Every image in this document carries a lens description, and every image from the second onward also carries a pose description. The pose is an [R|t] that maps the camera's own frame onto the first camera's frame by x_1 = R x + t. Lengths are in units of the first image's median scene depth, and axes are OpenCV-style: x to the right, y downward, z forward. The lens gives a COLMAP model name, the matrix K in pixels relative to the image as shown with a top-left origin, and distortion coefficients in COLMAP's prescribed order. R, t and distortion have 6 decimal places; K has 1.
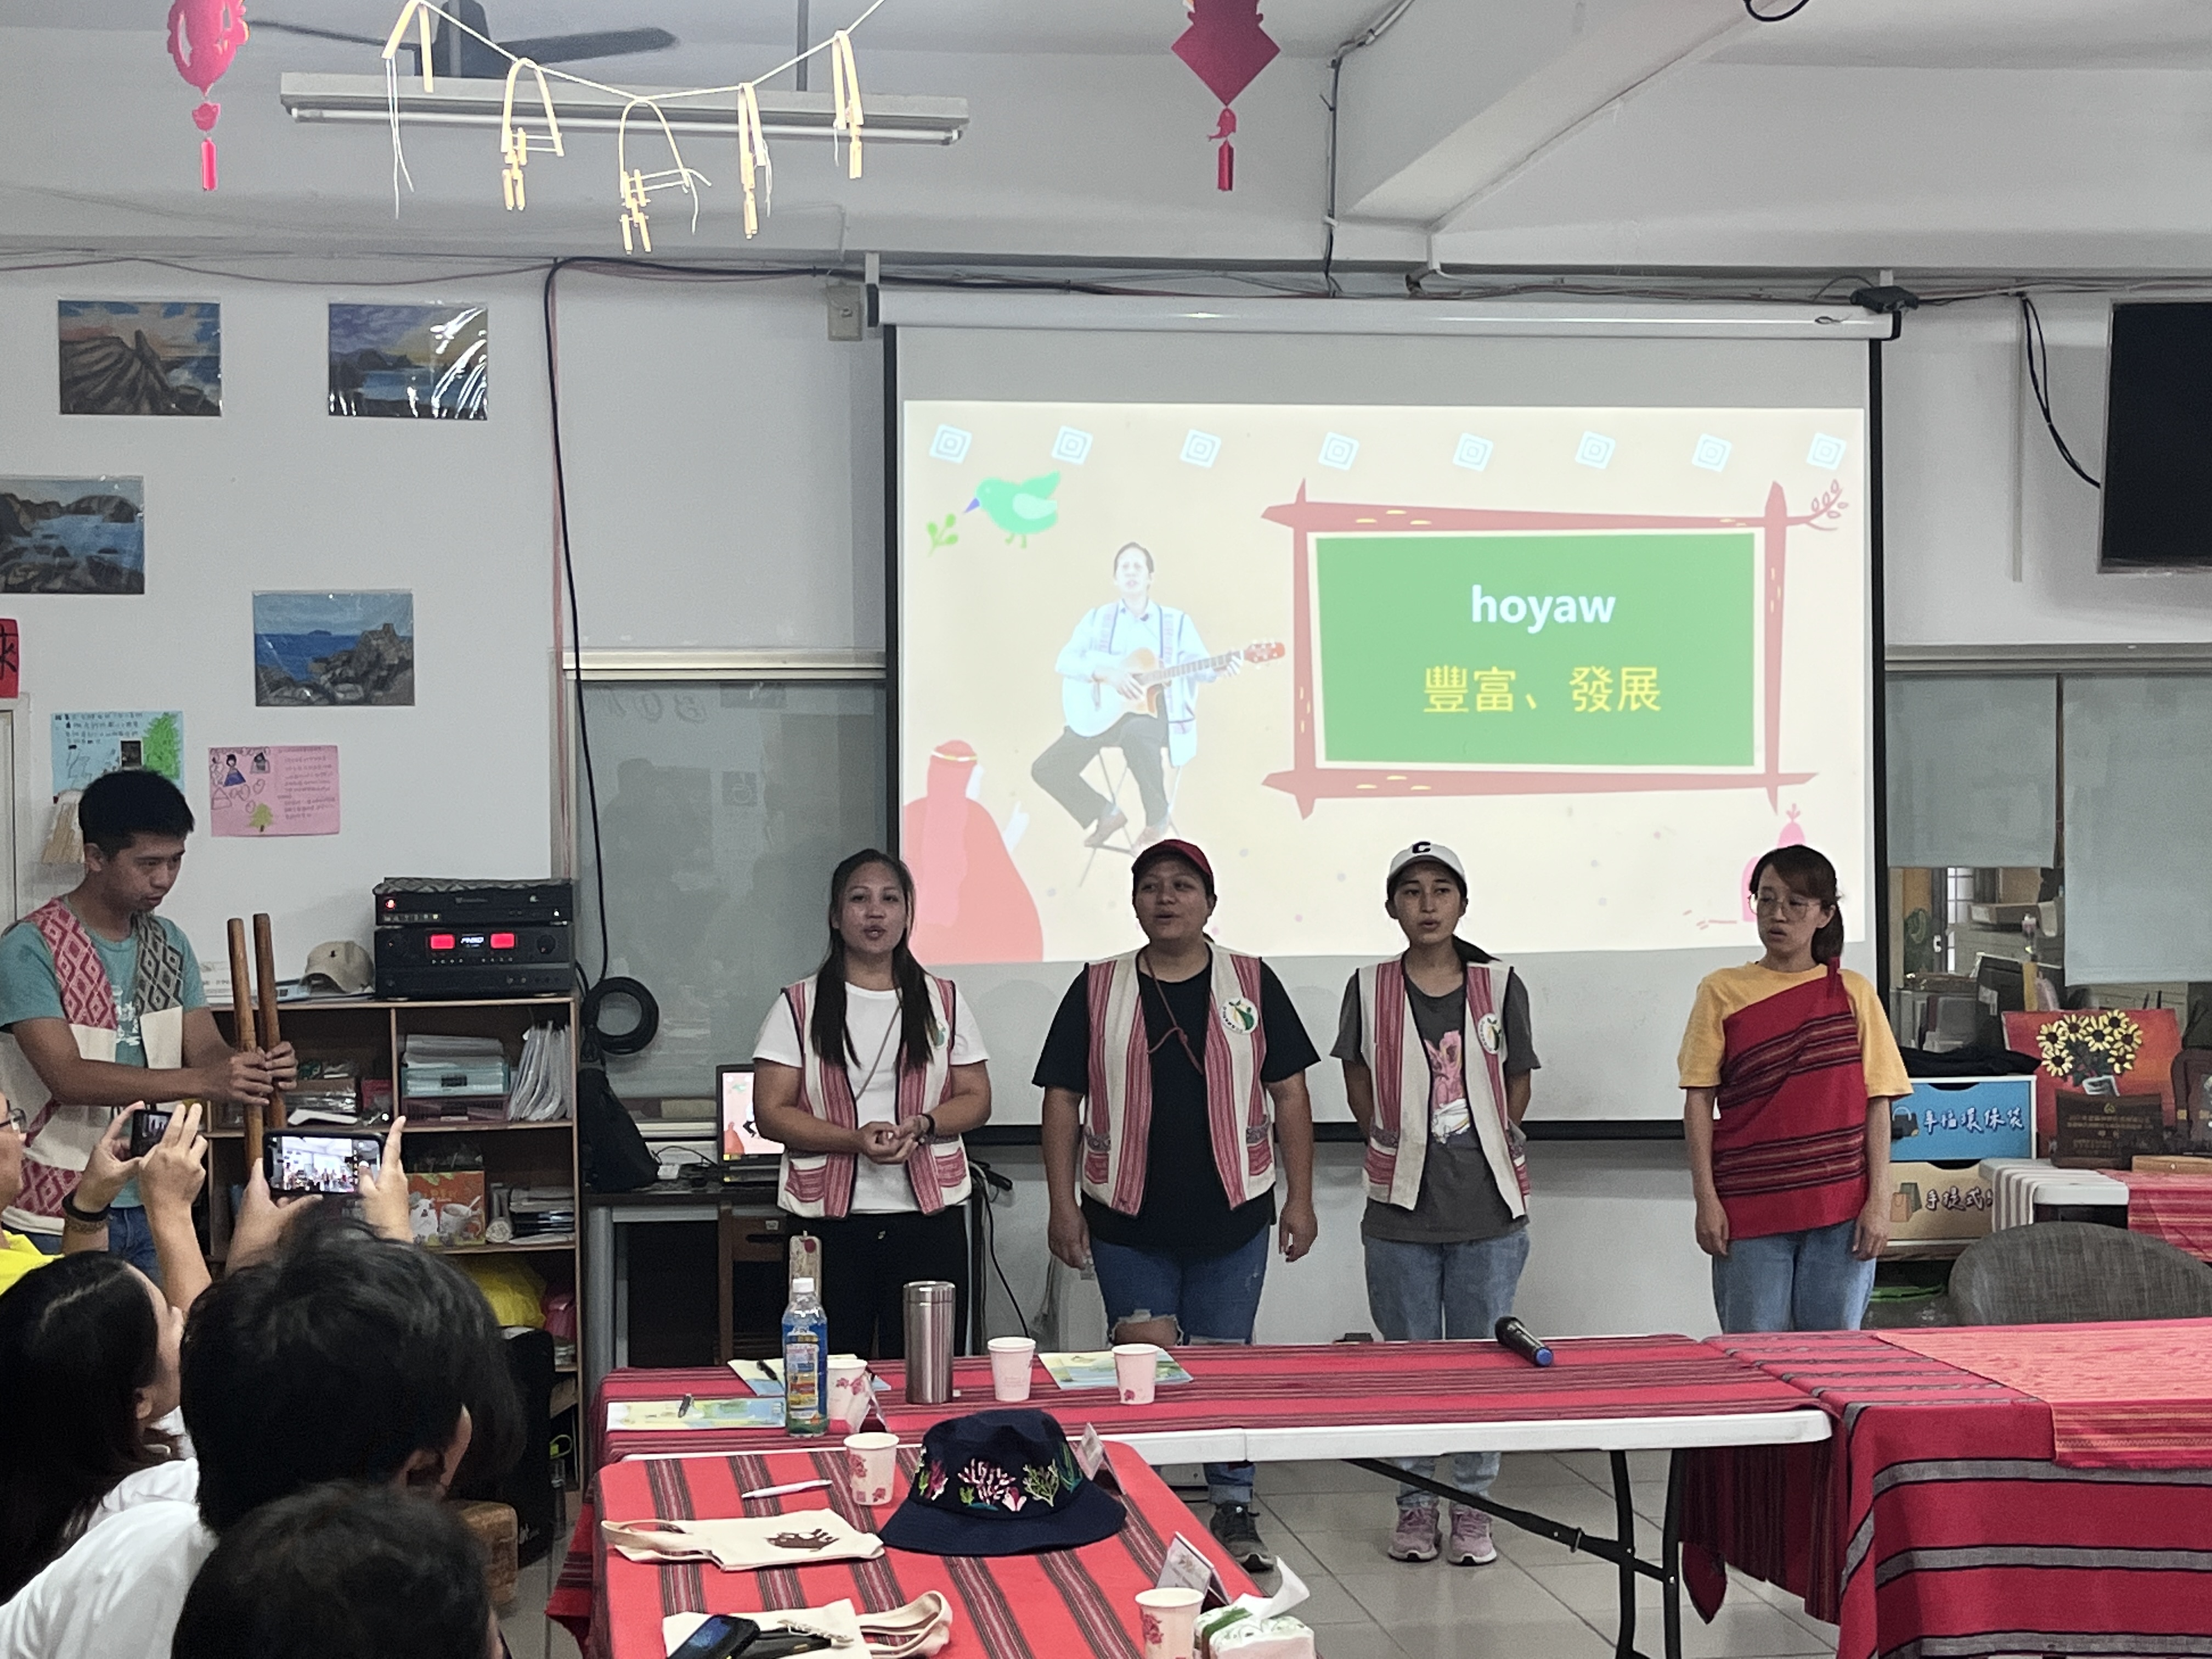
lens RADIAL K [[3419.6, 0, 1105.1], [0, 3419.6, 830.3], [0, 0, 1]] dist [-0.001366, 0.000000]
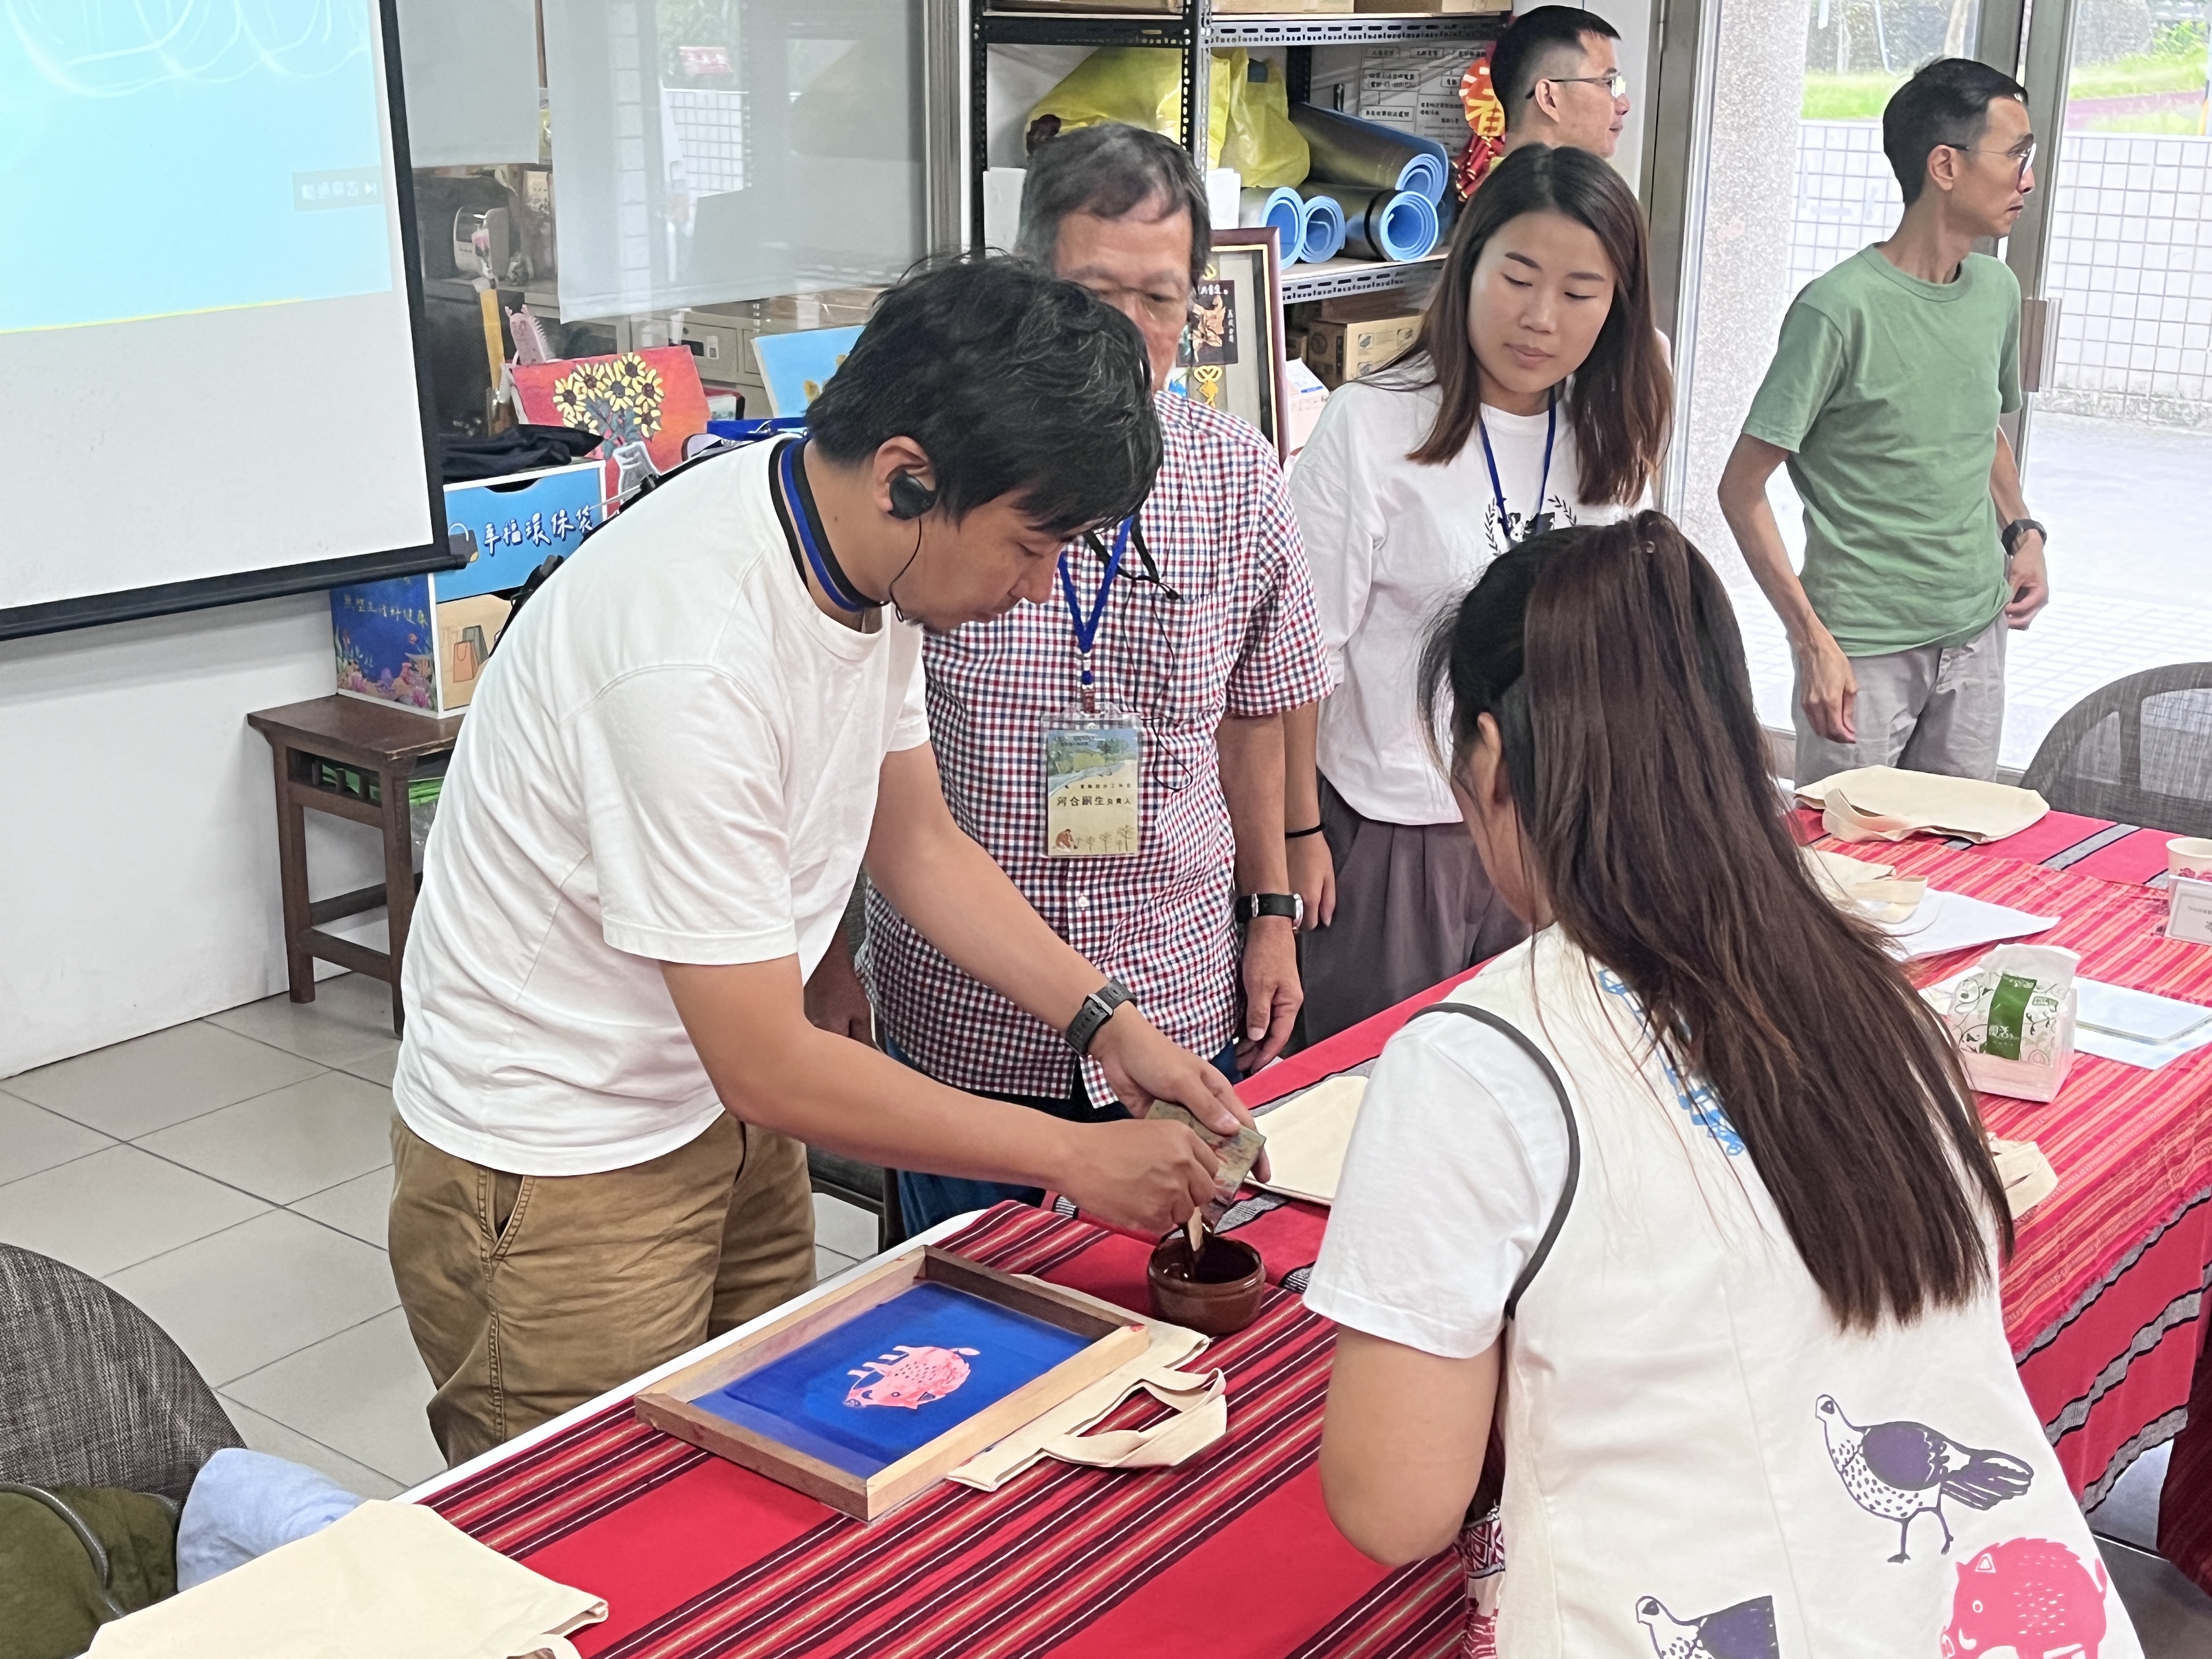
lens RADIAL K [[2767.3, 0, 1106.1], [0, 2767.3, 831.6], [0, 0, 1]] dist [0.007977, 0.000000]
pose [[0.724430, -0.185003, 0.664060, -0.057596], [-0.000504, 0.963172, 0.268885, -0.010727], [-0.689349, -0.195123, 0.697657, 0.477826]]
